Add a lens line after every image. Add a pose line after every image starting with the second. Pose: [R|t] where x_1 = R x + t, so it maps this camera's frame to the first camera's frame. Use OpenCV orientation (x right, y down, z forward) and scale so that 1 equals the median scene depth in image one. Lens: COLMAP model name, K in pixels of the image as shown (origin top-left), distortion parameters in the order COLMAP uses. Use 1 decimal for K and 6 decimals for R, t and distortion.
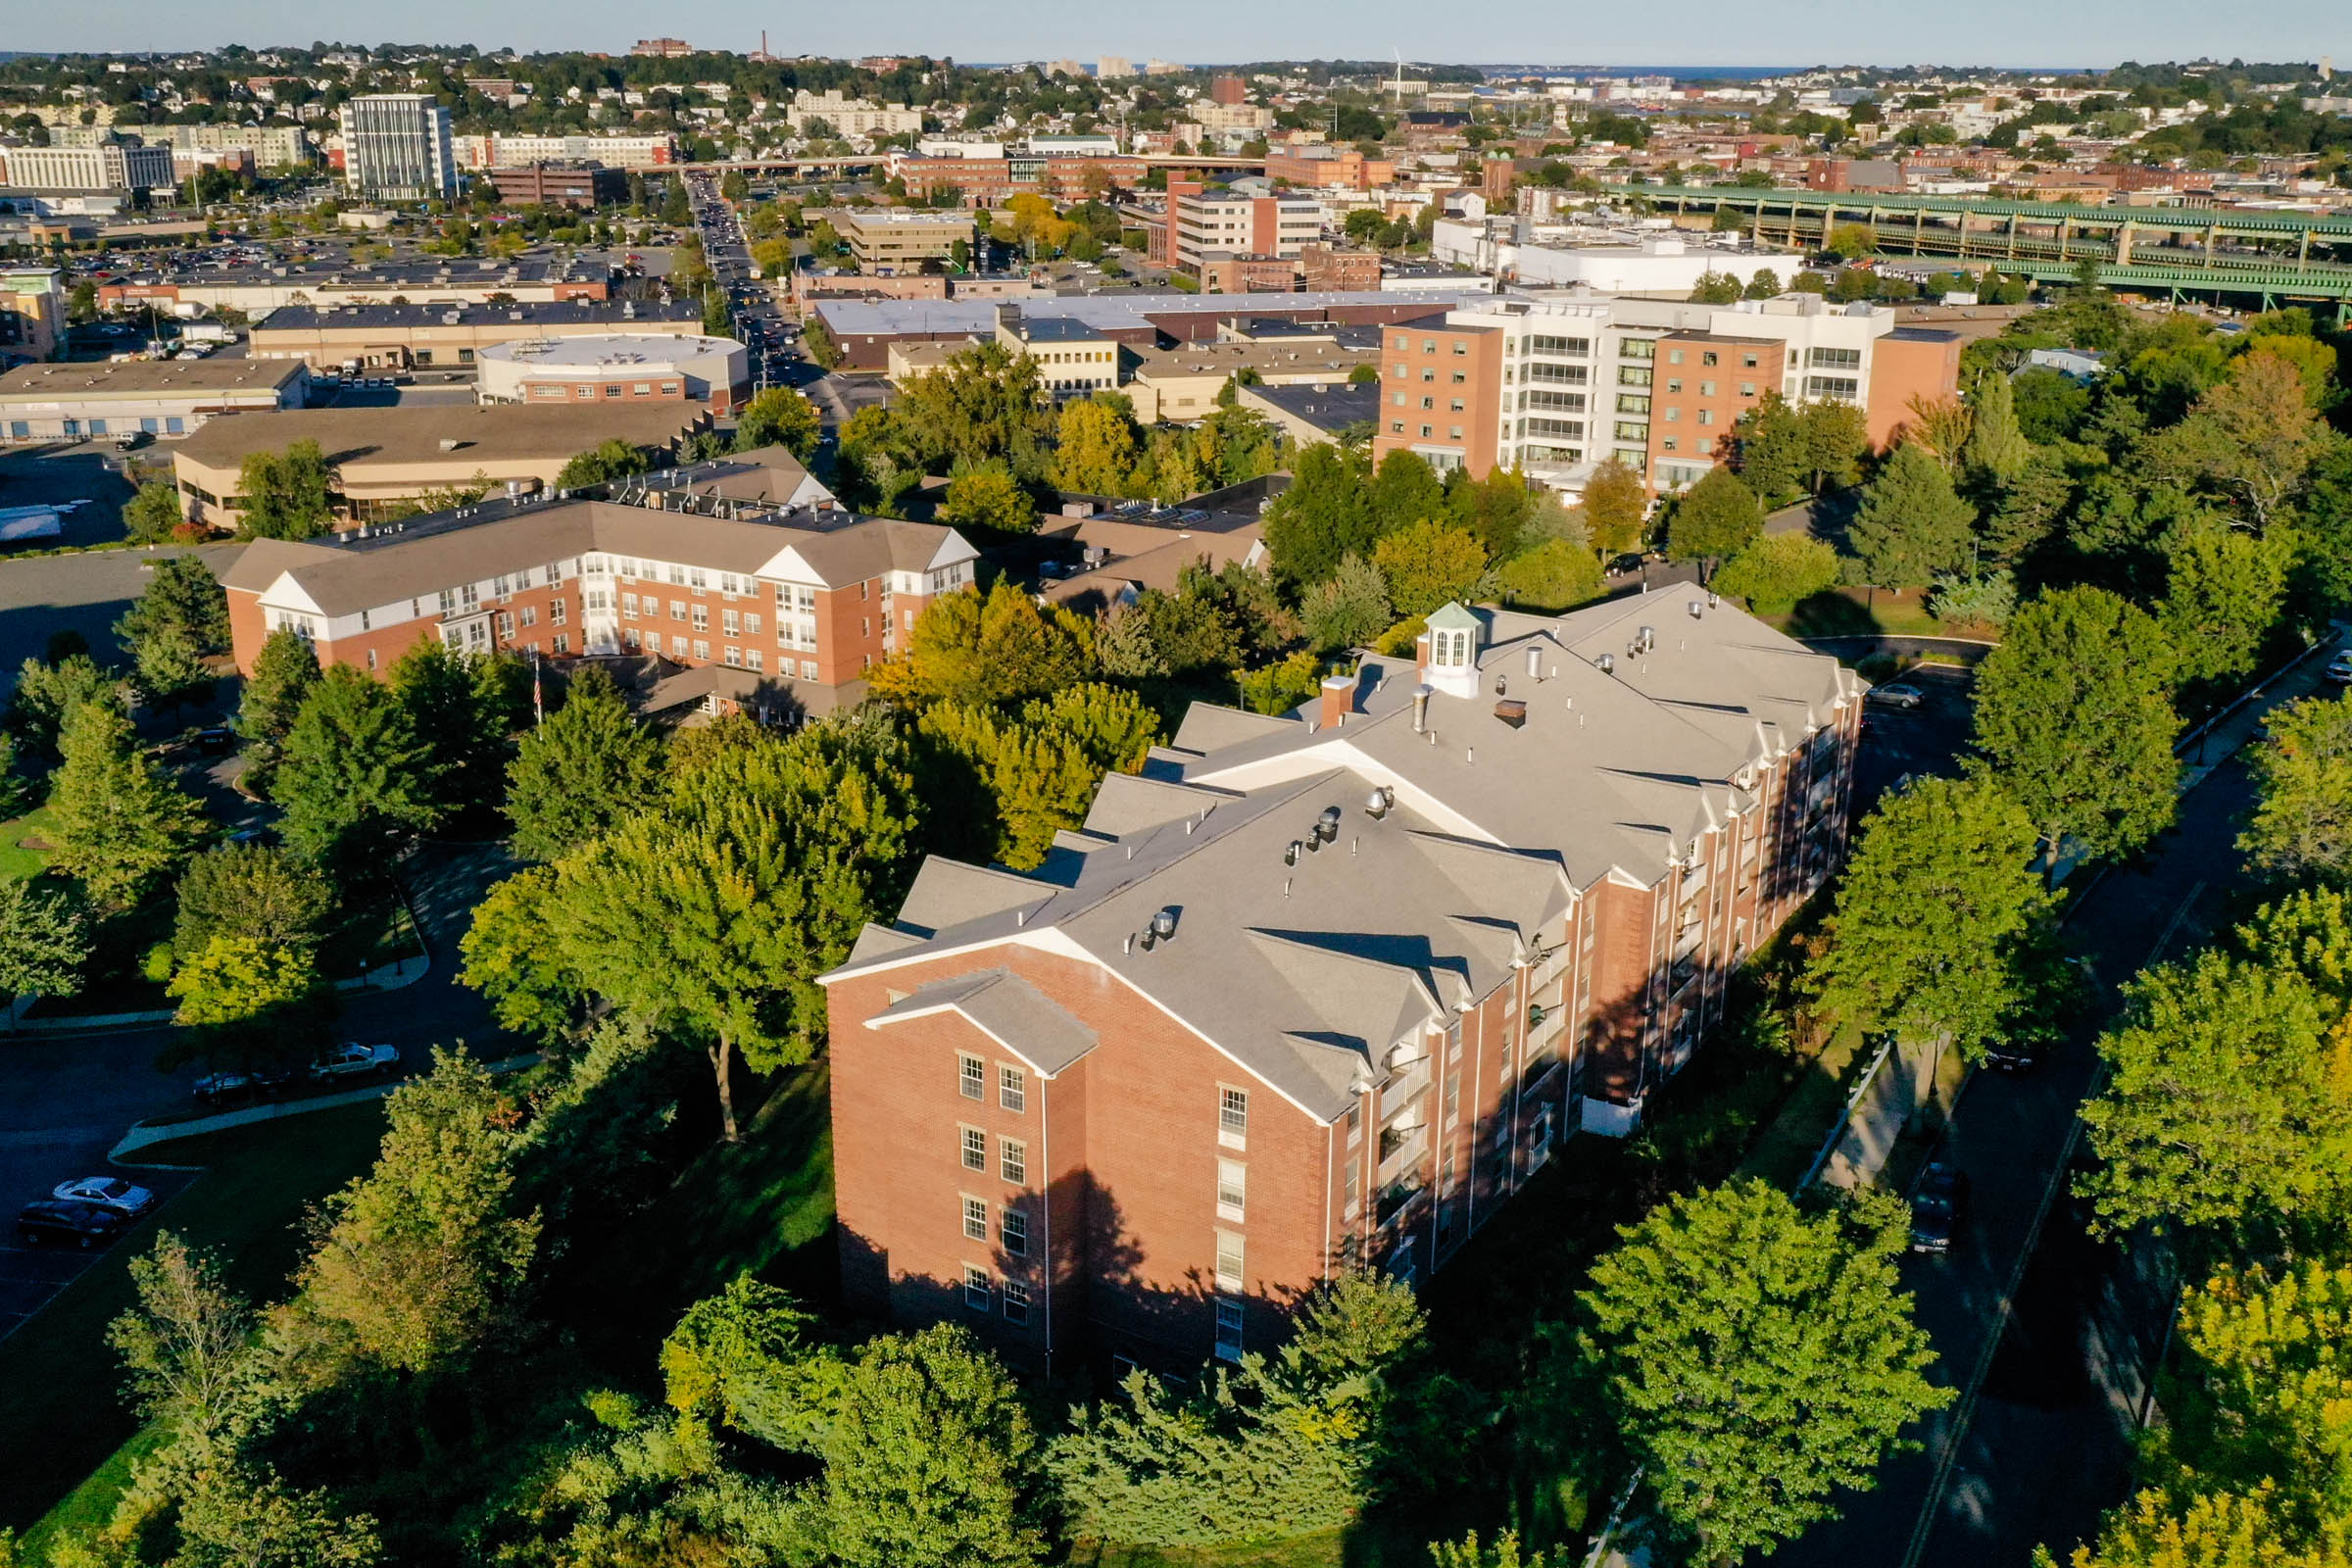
lens RADIAL K [[2145.9, 0, 1176.0], [0, 2145.9, 784.0], [0, 0, 1]] dist [-0.004976, 0.005378]
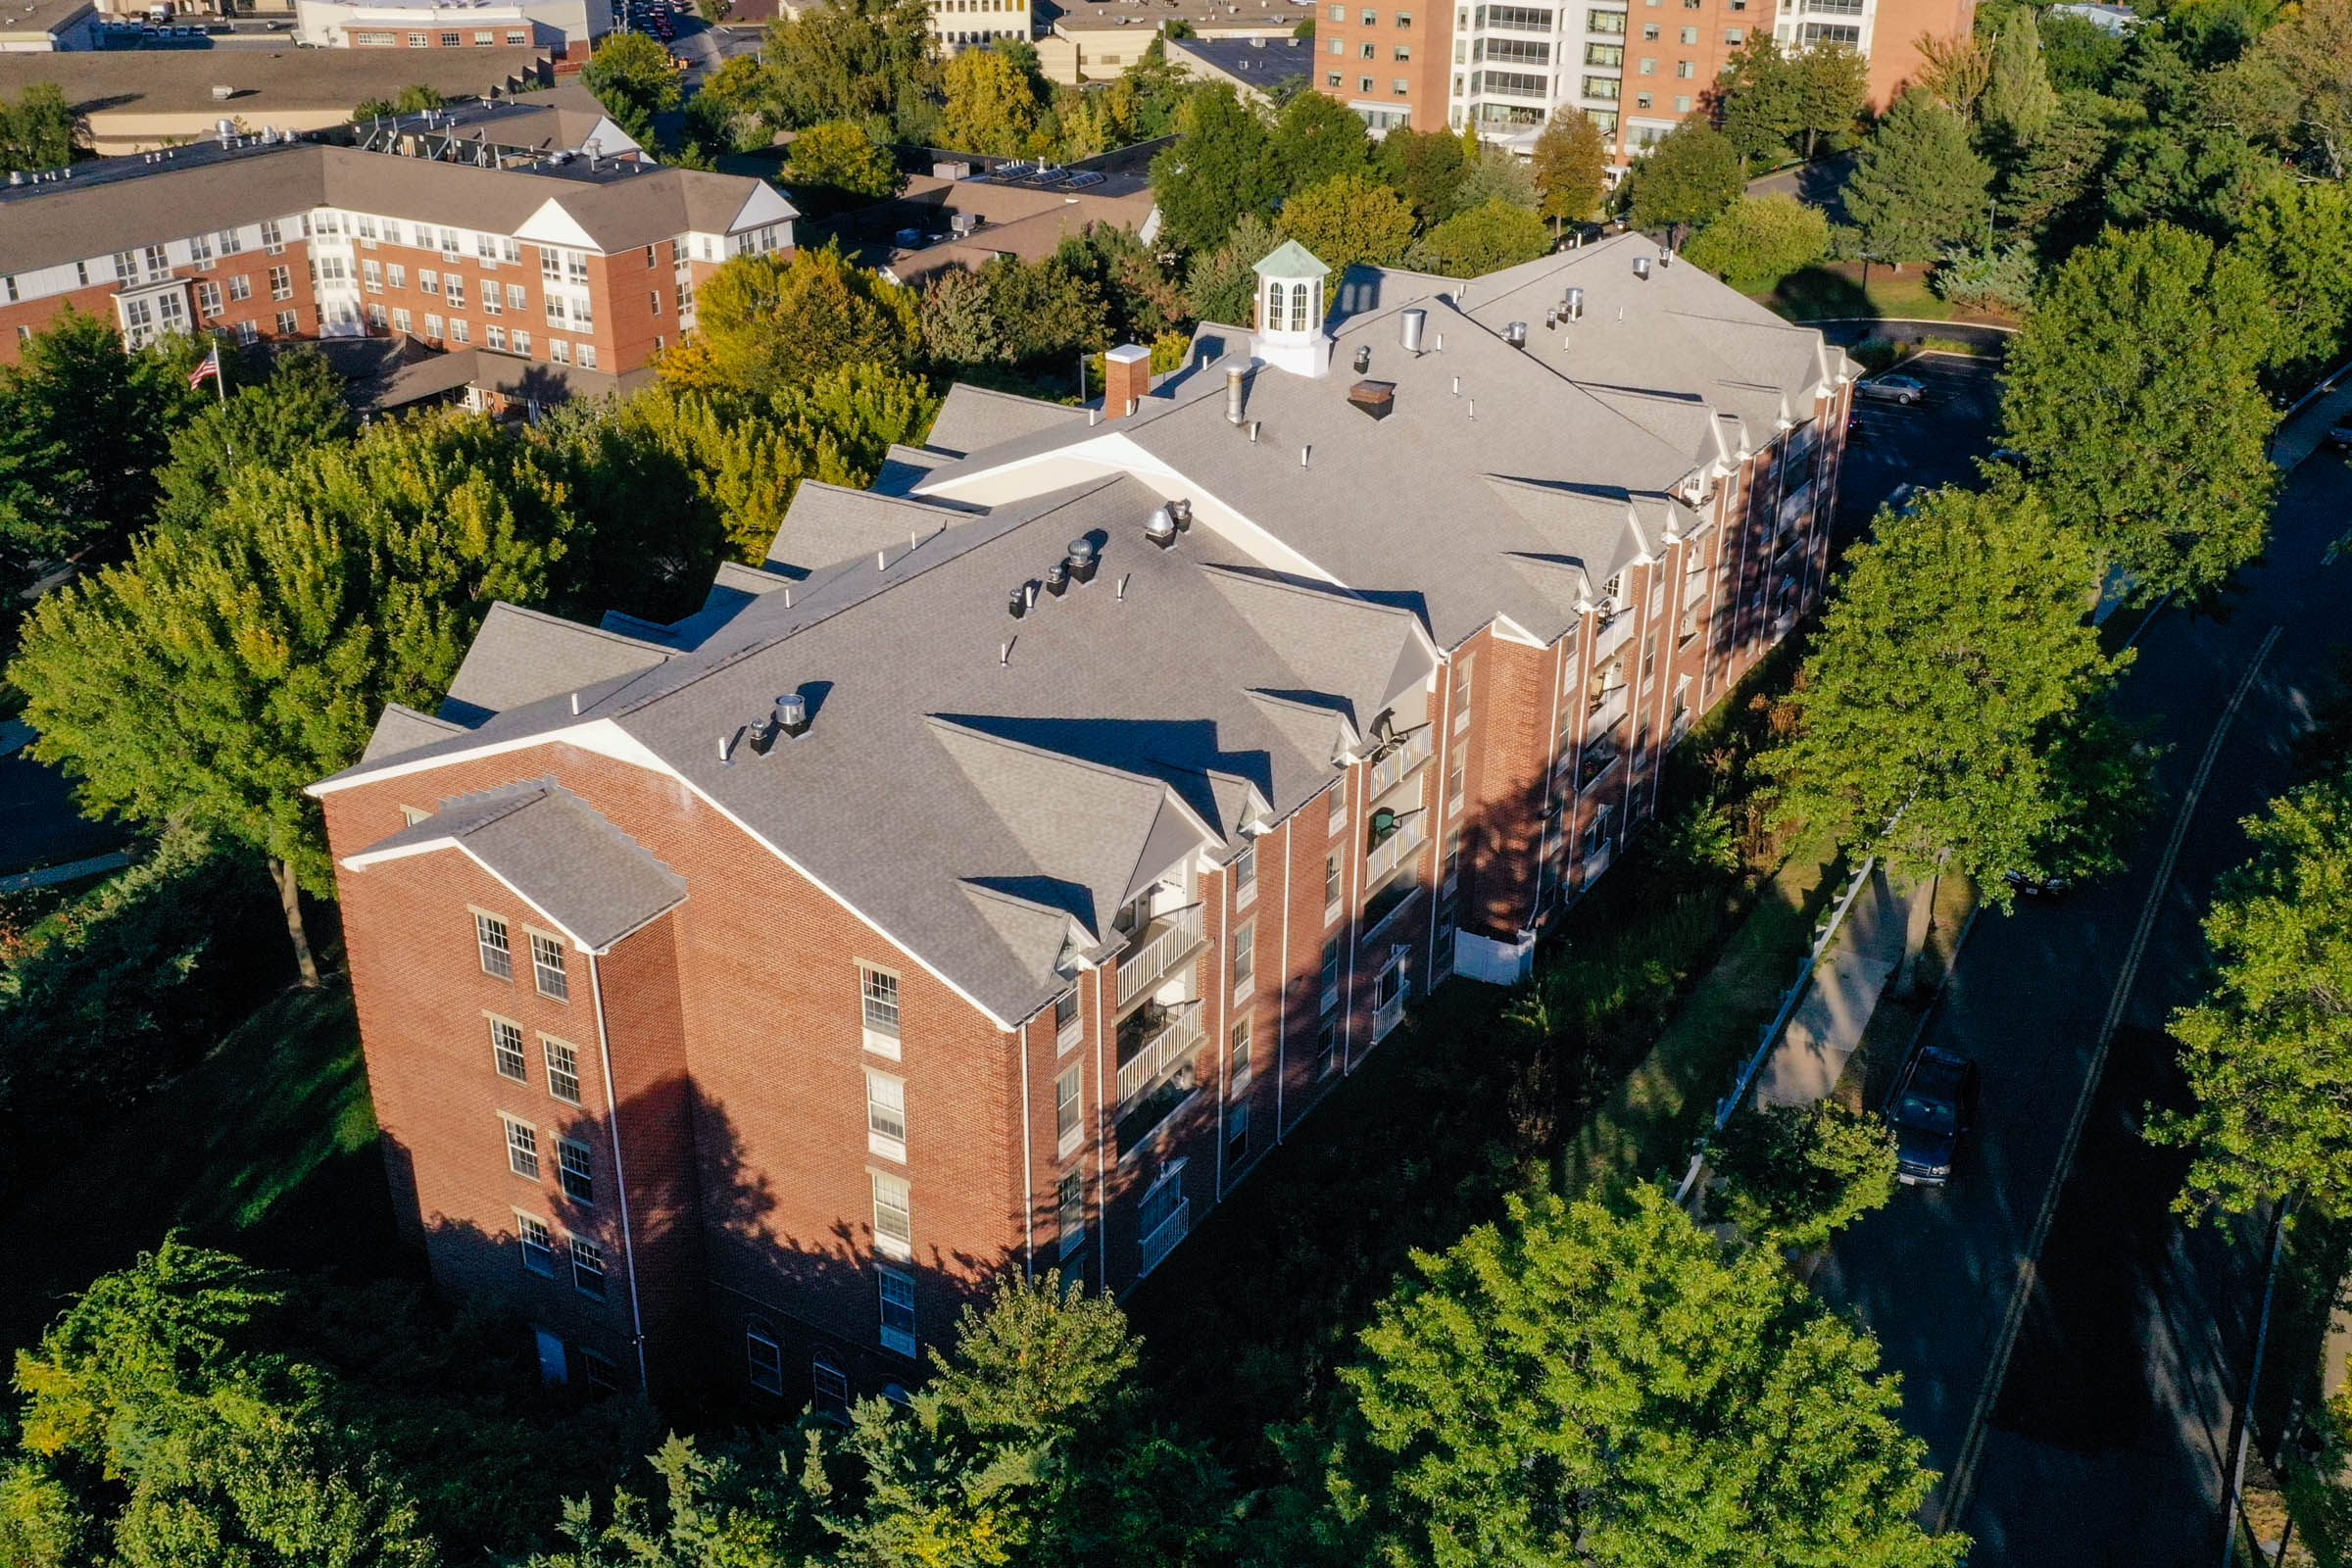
lens RADIAL K [[2226.3, 0, 1243.1], [0, 2226.3, 782.8], [0, 0, 1]] dist [-0.008387, 0.008364]
pose [[0.998943, -0.004582, 0.045745, 0.081684], [-0.001326, 0.991736, 0.128292, -0.000695], [-0.045955, -0.128217, 0.990681, 0.255324]]
